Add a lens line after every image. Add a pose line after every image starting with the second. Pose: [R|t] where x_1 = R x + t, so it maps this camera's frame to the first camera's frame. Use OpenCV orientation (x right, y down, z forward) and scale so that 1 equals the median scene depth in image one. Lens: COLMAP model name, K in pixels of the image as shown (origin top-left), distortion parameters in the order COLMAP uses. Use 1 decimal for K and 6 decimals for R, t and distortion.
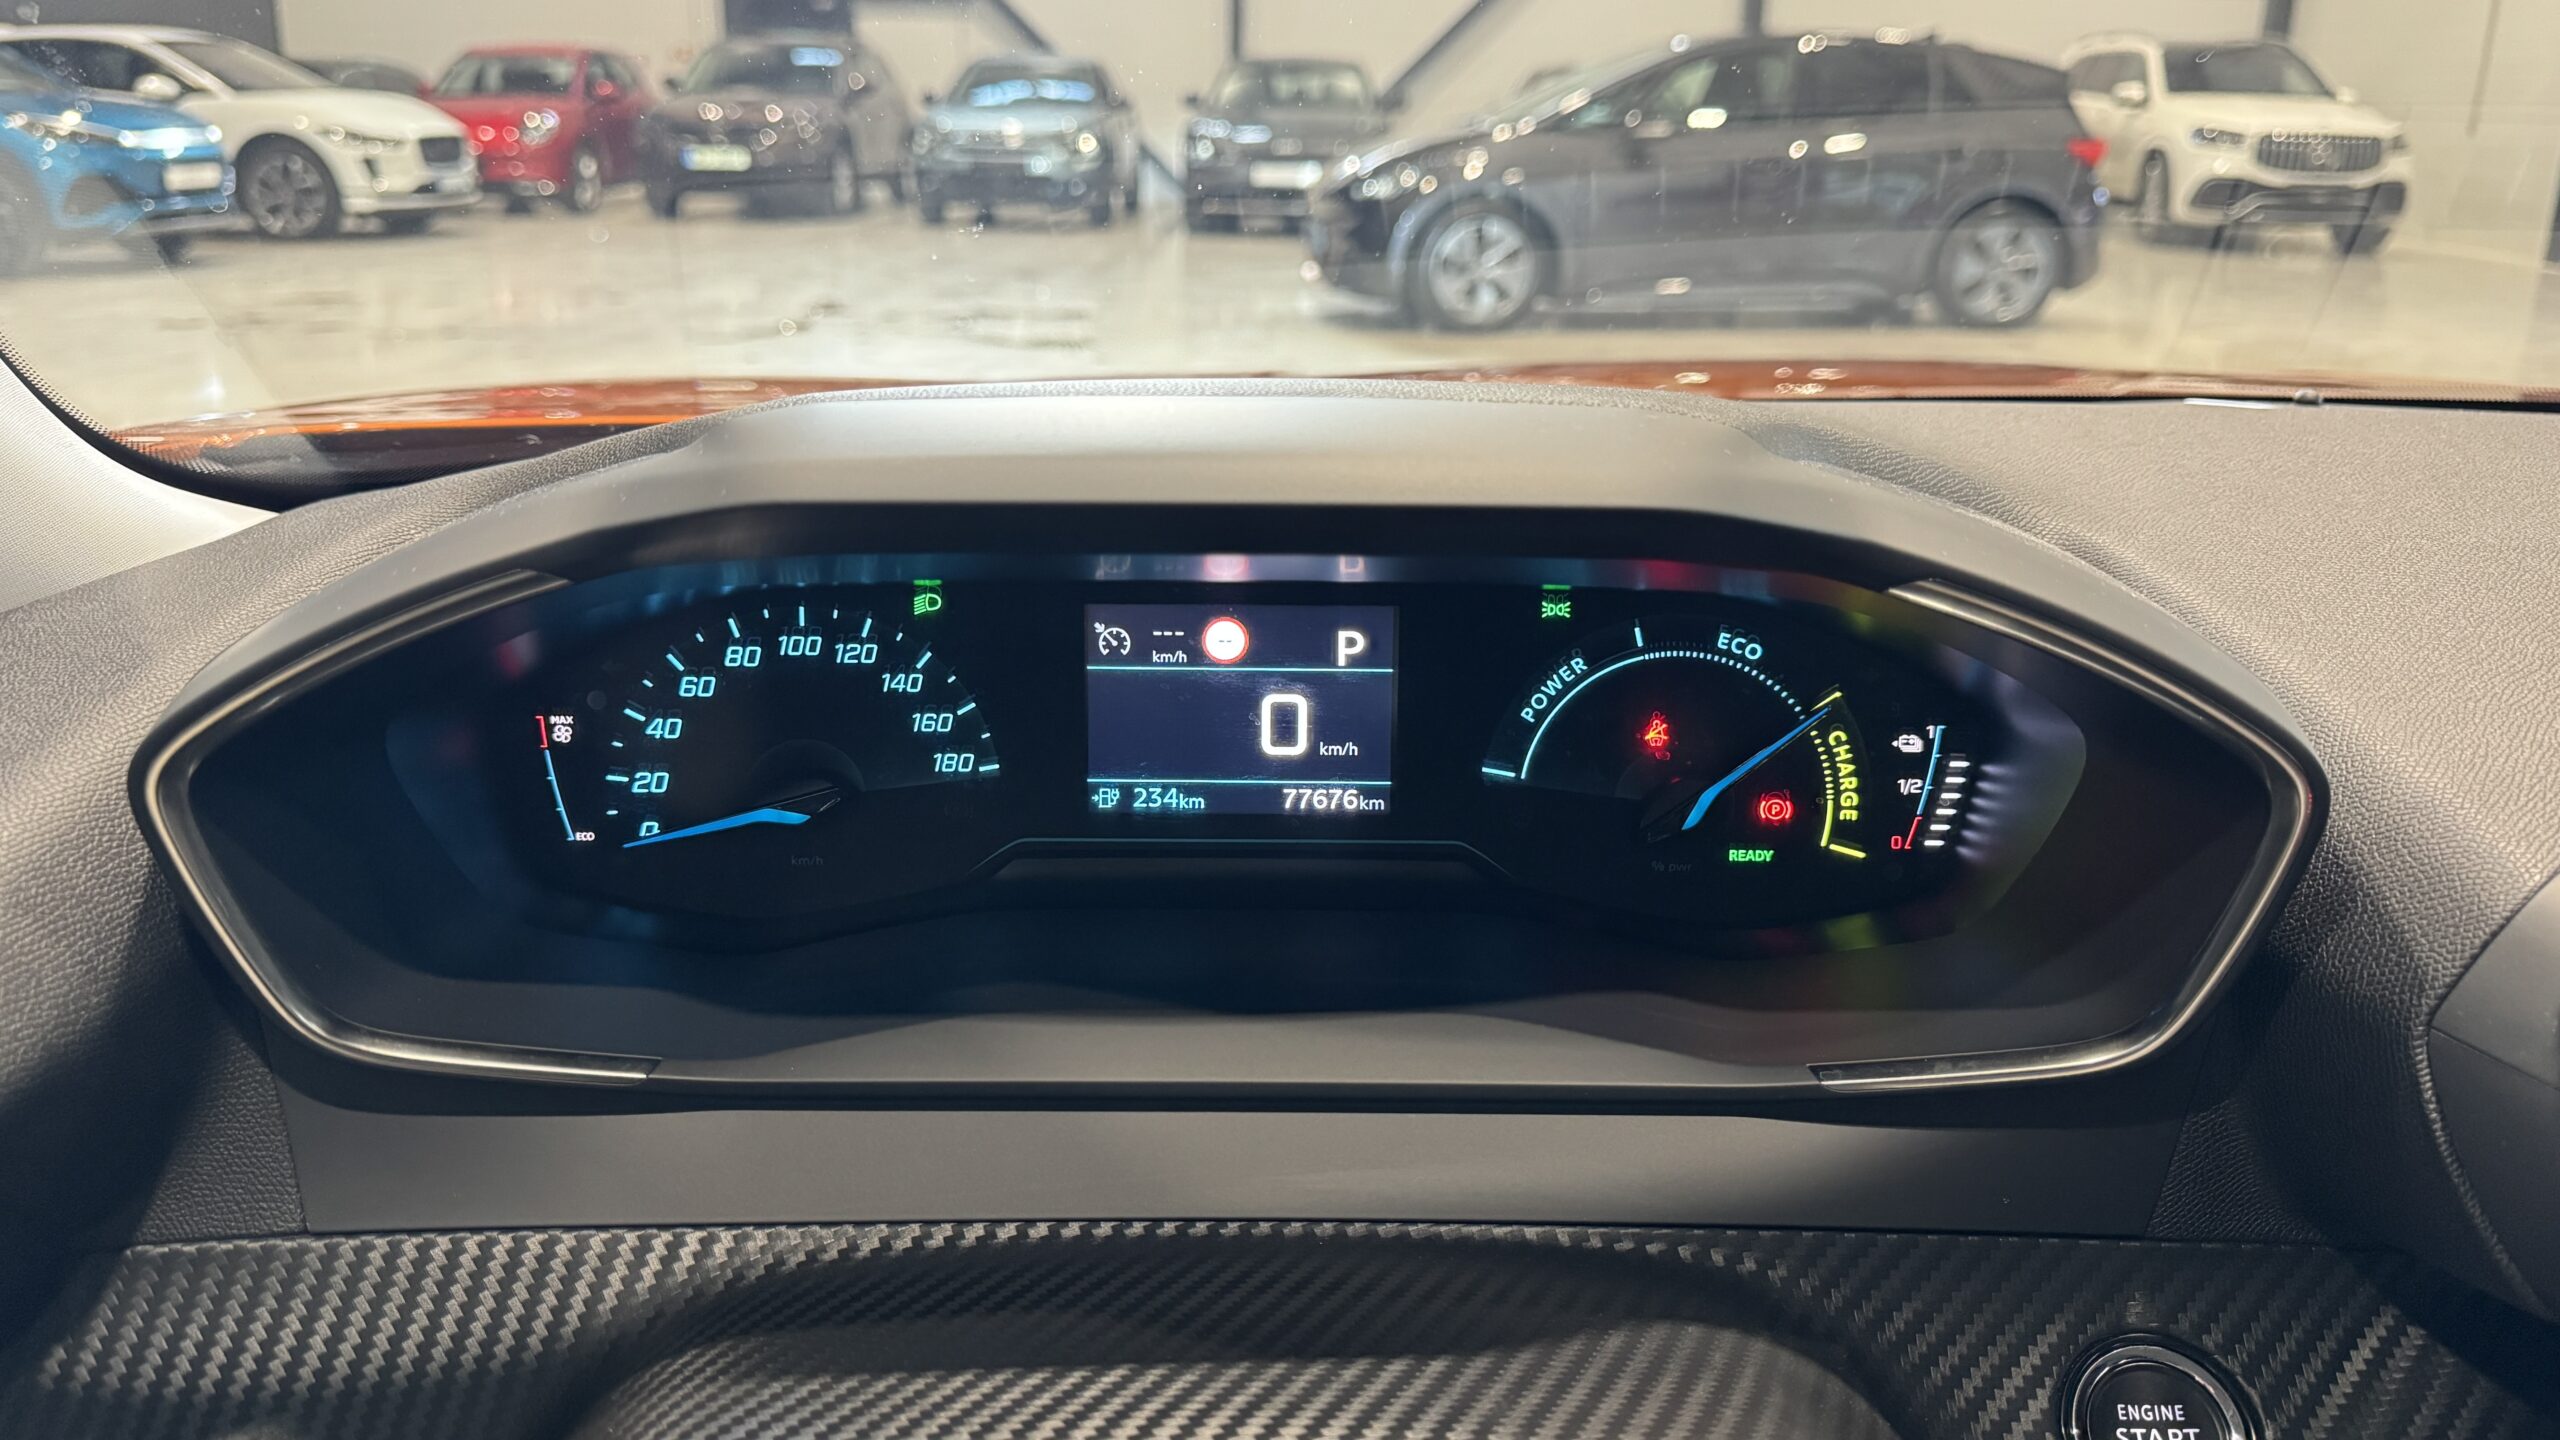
lens RADIAL K [[1918.8, 0, 1291.8], [0, 1918.8, 717.7], [0, 0, 1]] dist [0.048303, -0.071337]
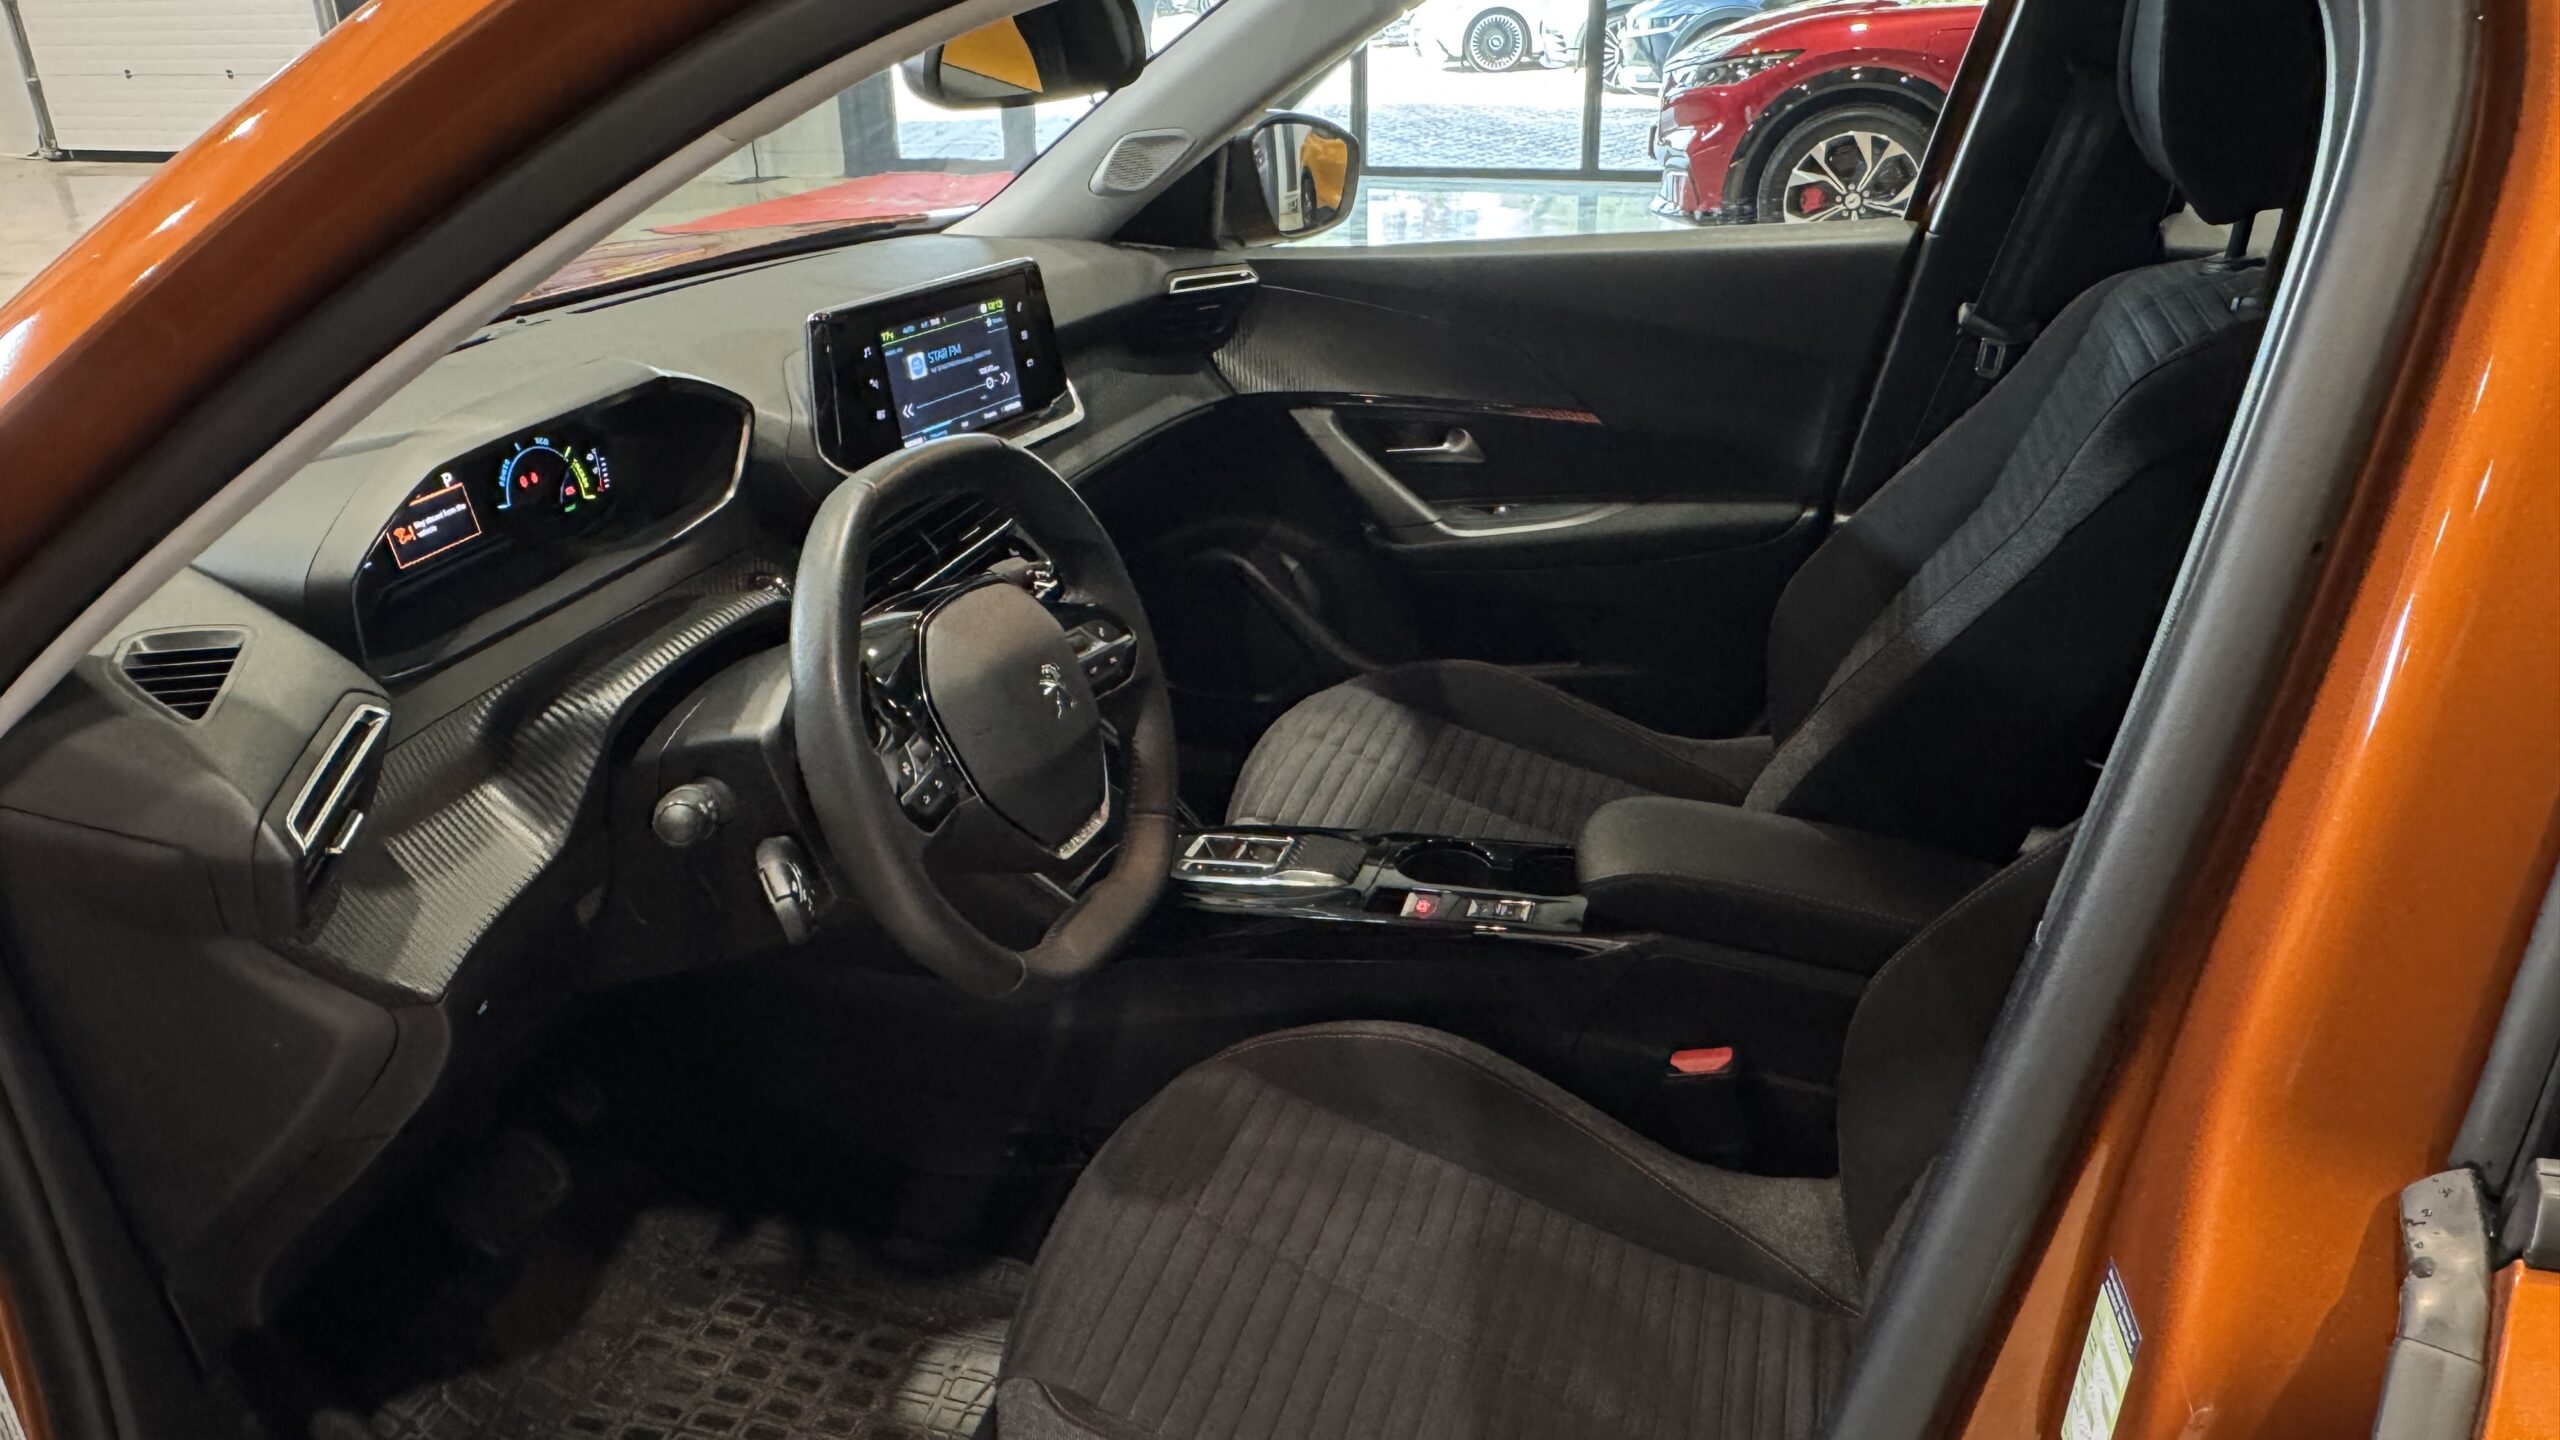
lens RADIAL K [[1834.4, 0, 1204.0], [0, 1834.4, 647.6], [0, 0, 1]] dist [0.040743, -0.048238]
pose [[0.332427, -0.365242, 0.869535, -0.090792], [0.332017, 0.908269, 0.254581, -0.006010], [-0.882755, 0.204071, 0.423200, -0.045913]]
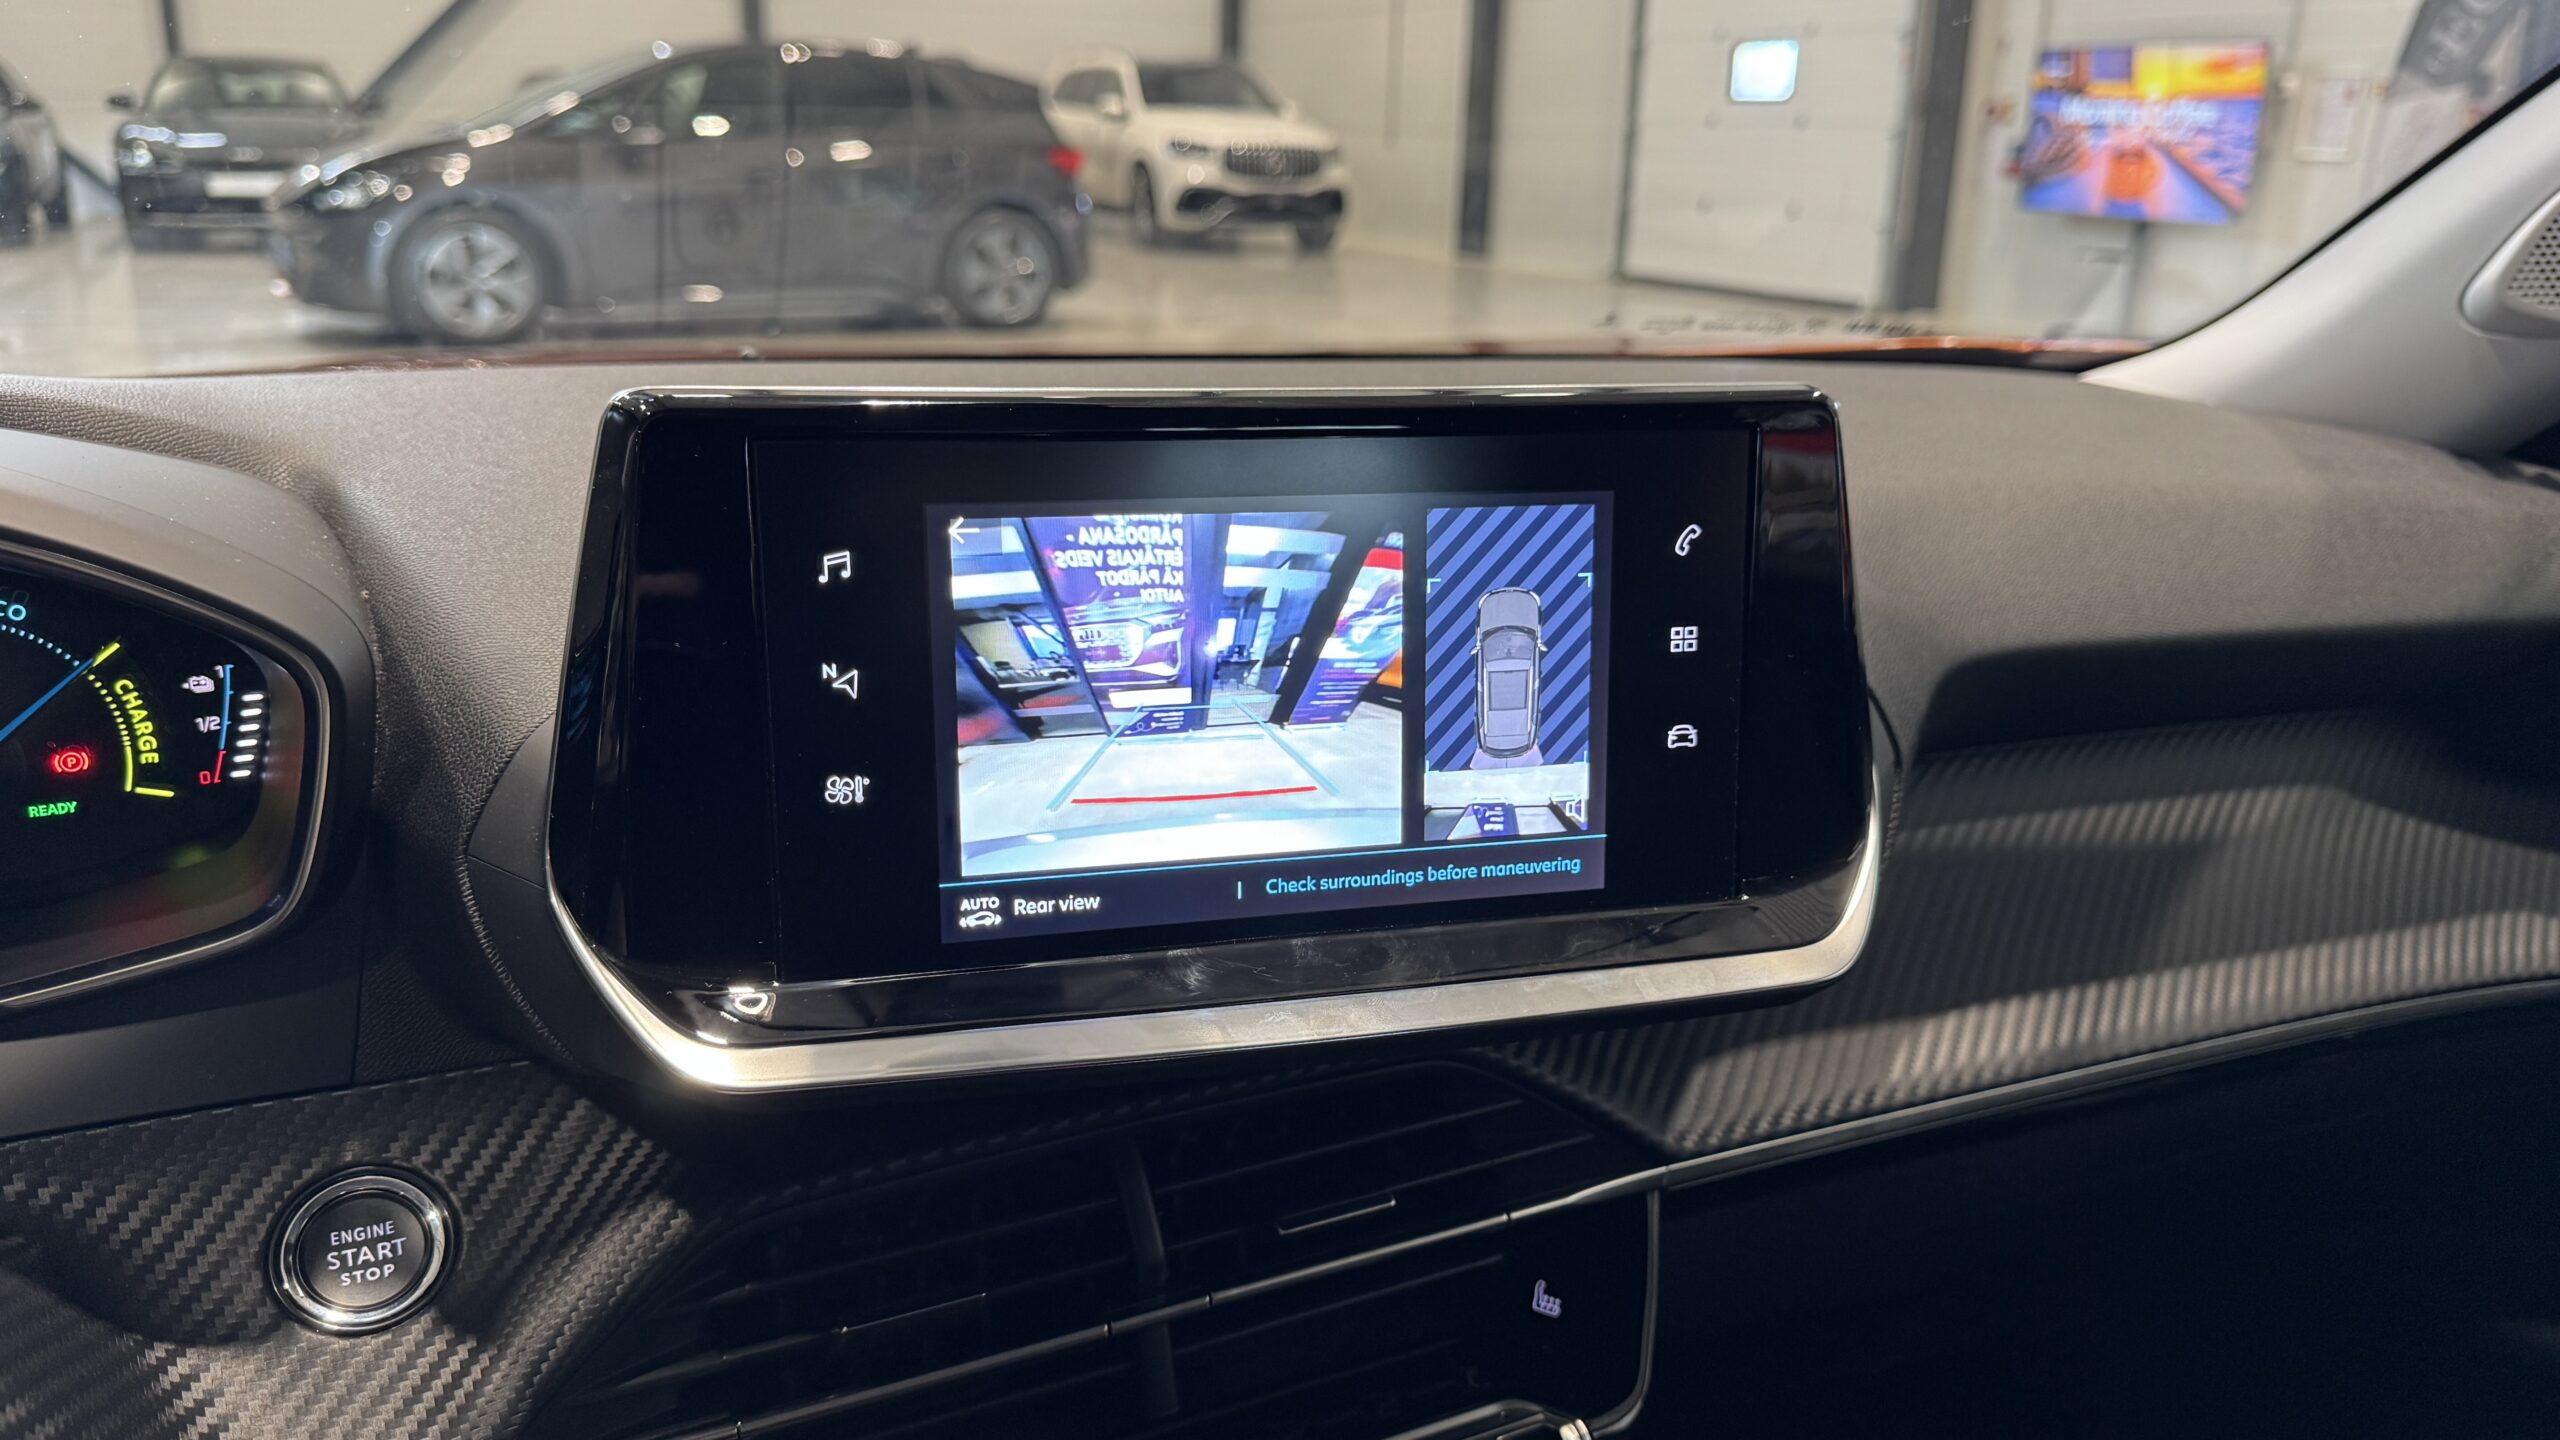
lens RADIAL K [[1918.8, 0, 1275.4], [0, 1918.8, 732.7], [0, 0, 1]] dist [0.048303, -0.071337]
pose [[0.896284, -0.127500, 0.424758, 0.018385], [0.126423, 0.991497, 0.030854, 0.003832], [-0.425080, 0.026045, 0.904781, -0.010196]]
